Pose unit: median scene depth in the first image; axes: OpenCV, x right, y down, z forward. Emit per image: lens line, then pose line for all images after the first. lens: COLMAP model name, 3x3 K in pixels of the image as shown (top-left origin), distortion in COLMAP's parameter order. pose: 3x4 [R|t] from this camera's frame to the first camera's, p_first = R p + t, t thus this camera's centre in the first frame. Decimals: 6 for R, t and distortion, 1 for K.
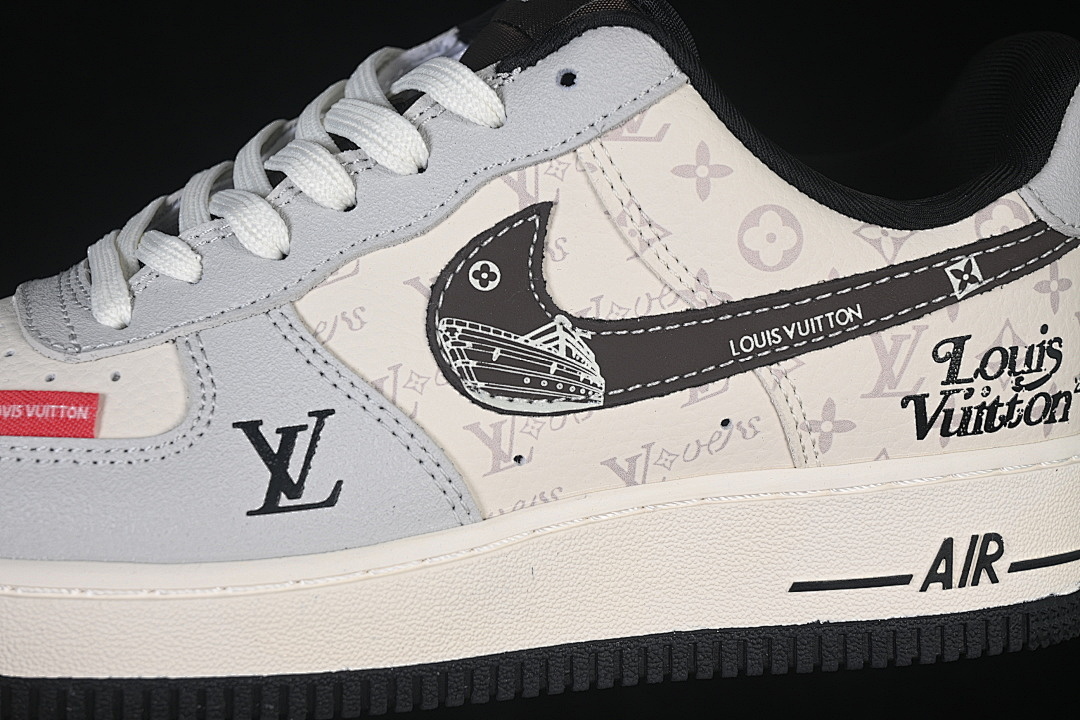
lens RADIAL K [[2330.5, 0, 541.8], [0, 2330.5, 359.8], [0, 0, 1]] dist [0.094780, 0.000000]
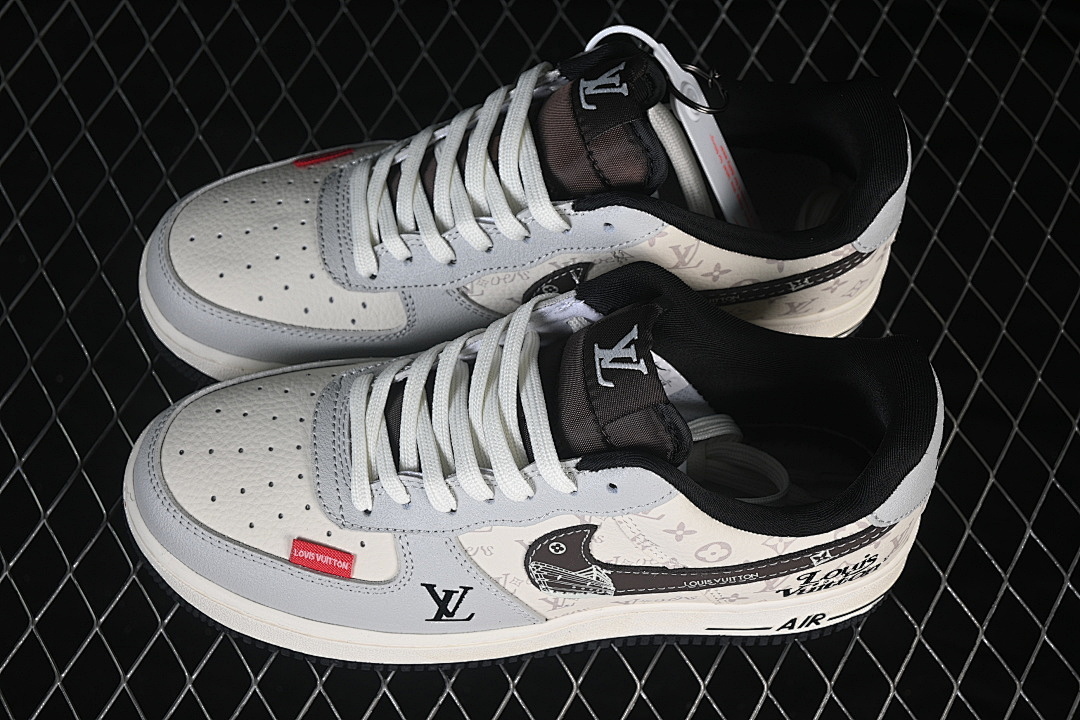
lens RADIAL K [[2330.5, 0, 538.3], [0, 2330.5, 360.4], [0, 0, 1]] dist [0.094780, 0.000000]
pose [[0.987266, 0.156408, -0.029042, -0.008879], [-0.080719, 0.649844, 0.755769, -1.545494], [0.137081, -0.743800, 0.654194, -0.113800]]
